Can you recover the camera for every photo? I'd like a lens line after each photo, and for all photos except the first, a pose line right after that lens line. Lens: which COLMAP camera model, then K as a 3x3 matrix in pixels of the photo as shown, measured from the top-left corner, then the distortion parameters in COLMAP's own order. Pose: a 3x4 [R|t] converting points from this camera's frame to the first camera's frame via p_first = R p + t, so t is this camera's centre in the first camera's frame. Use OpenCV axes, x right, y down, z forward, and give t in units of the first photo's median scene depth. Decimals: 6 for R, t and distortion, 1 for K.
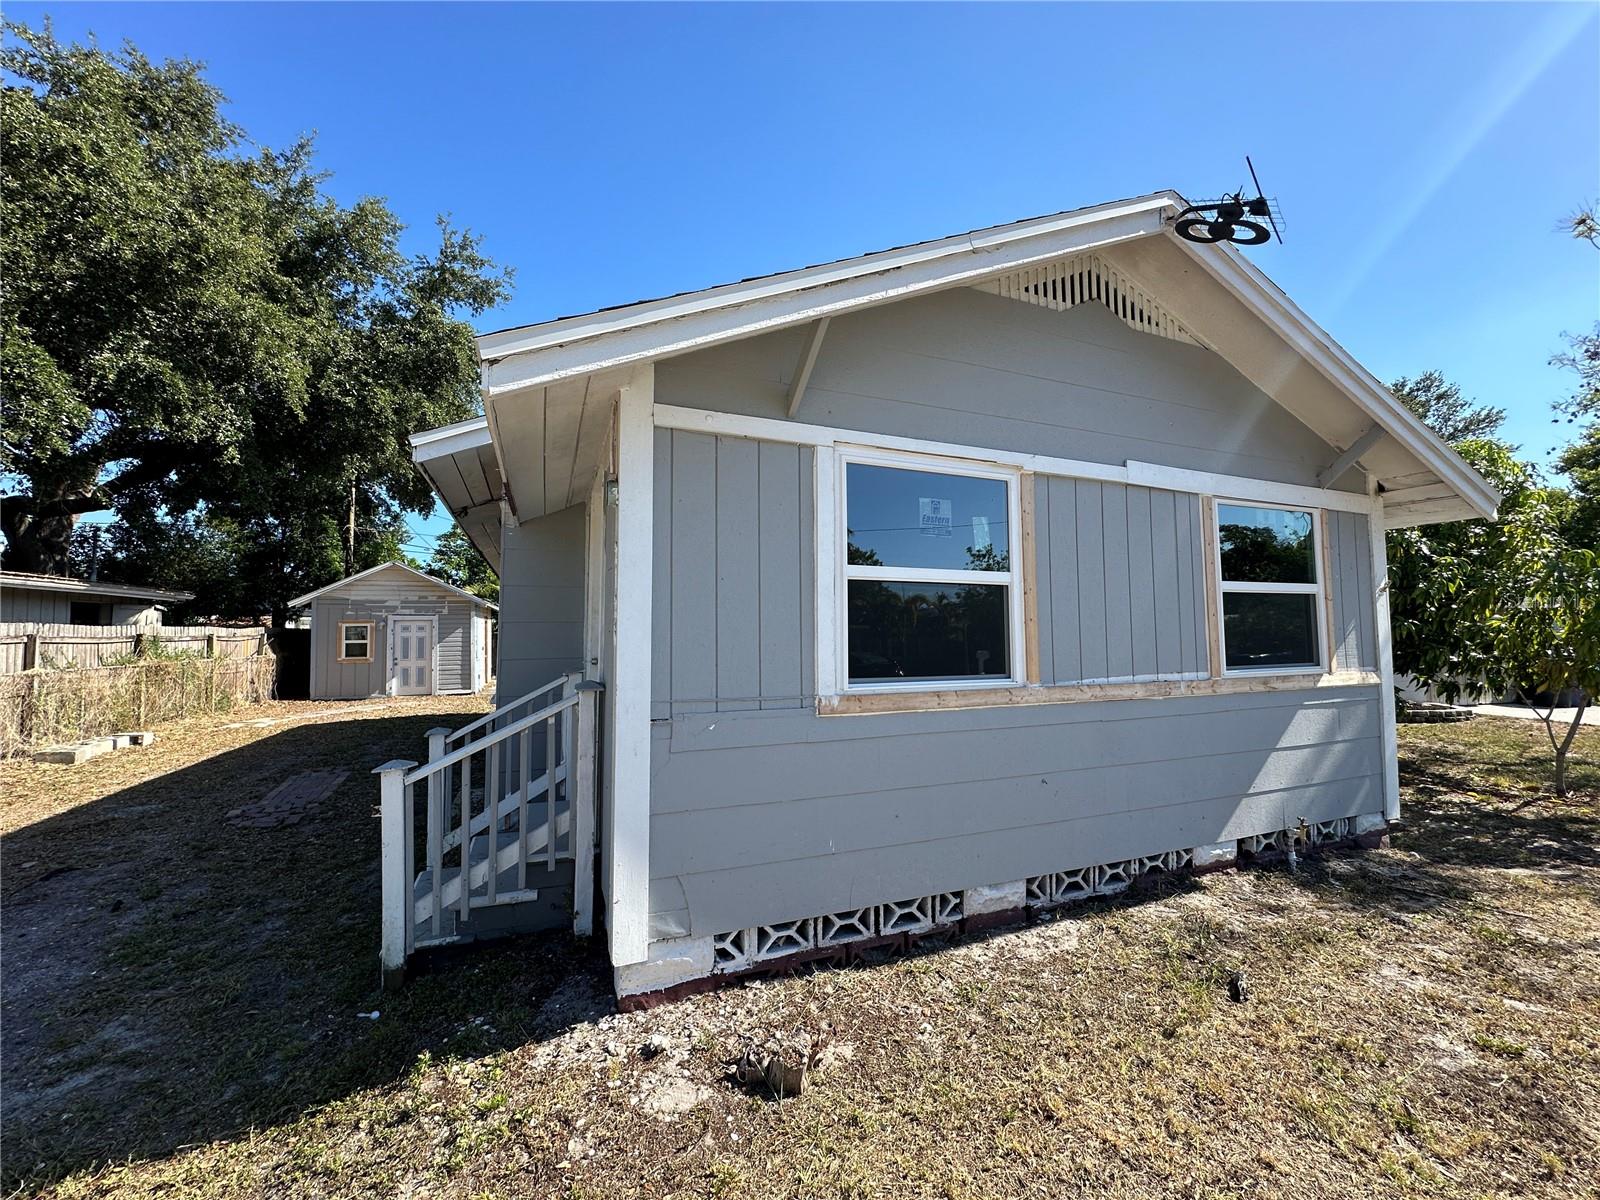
lens RADIAL K [[637.0, 0, 800.4], [0, 637.0, 604.3], [0, 0, 1]] dist [0.000216, 0.000020]
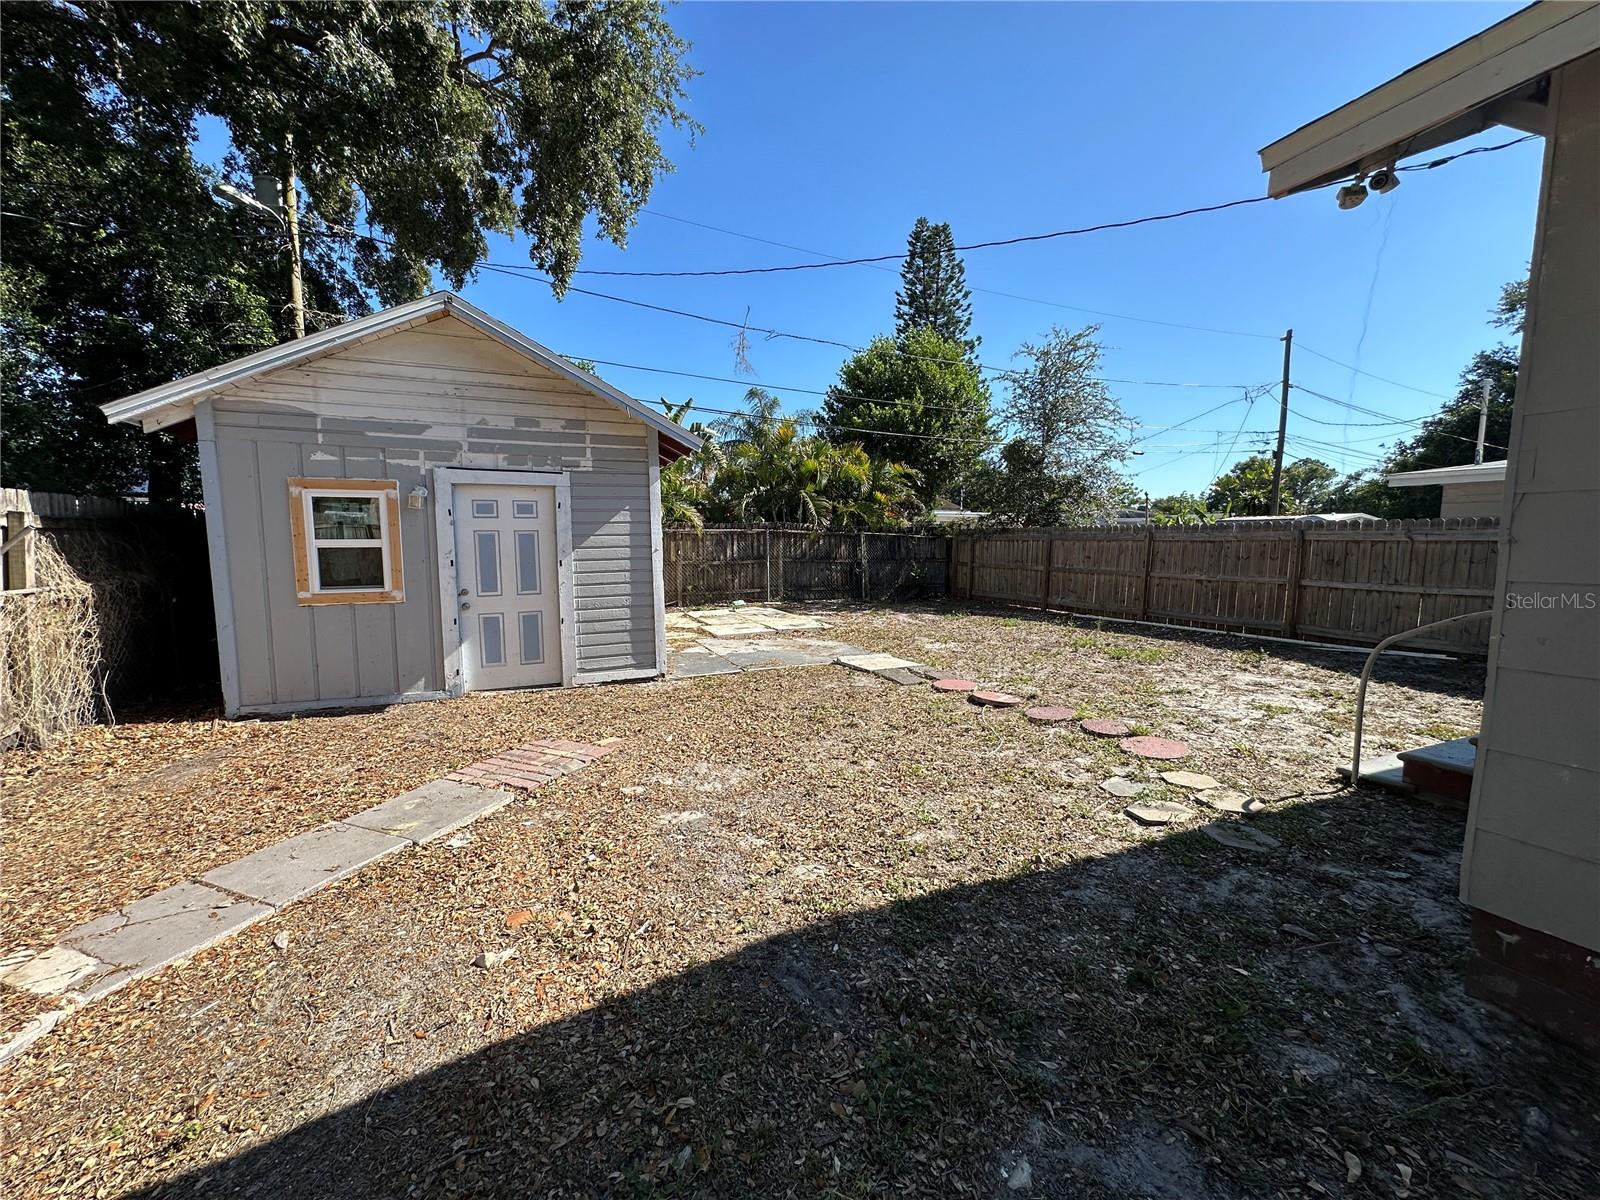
lens RADIAL K [[637.0, 0, 802.6], [0, 637.0, 598.9], [0, 0, 1]] dist [0.000216, 0.000020]
pose [[0.998762, 0.011241, 0.048452, -0.457925], [-0.018241, 0.989035, 0.146550, 0.032926], [-0.046273, -0.147252, 0.988016, 0.629301]]
